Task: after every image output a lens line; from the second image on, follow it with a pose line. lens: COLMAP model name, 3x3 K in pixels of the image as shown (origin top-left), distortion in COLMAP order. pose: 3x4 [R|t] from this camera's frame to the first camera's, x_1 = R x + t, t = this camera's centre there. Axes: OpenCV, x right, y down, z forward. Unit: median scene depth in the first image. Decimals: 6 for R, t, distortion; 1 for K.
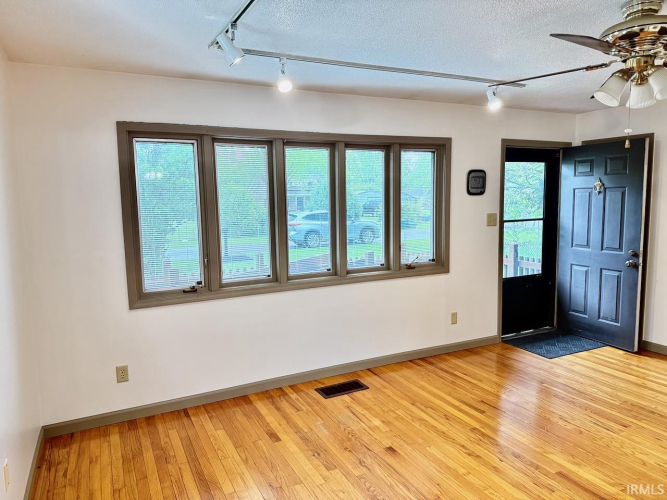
lens RADIAL K [[470.1, 0, 331.7], [0, 470.1, 252.2], [0, 0, 1]] dist [0.039377, -0.056380]
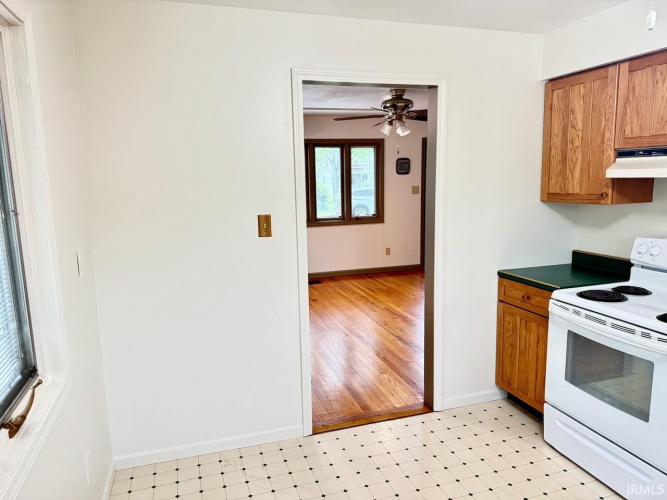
lens RADIAL K [[470.1, 0, 331.7], [0, 470.1, 252.2], [0, 0, 1]] dist [0.039377, -0.056380]
pose [[0.988338, 0.020573, -0.150882, 0.323042], [-0.013474, 0.998760, 0.047920, 0.071259], [0.151680, -0.045329, 0.987390, -0.635671]]
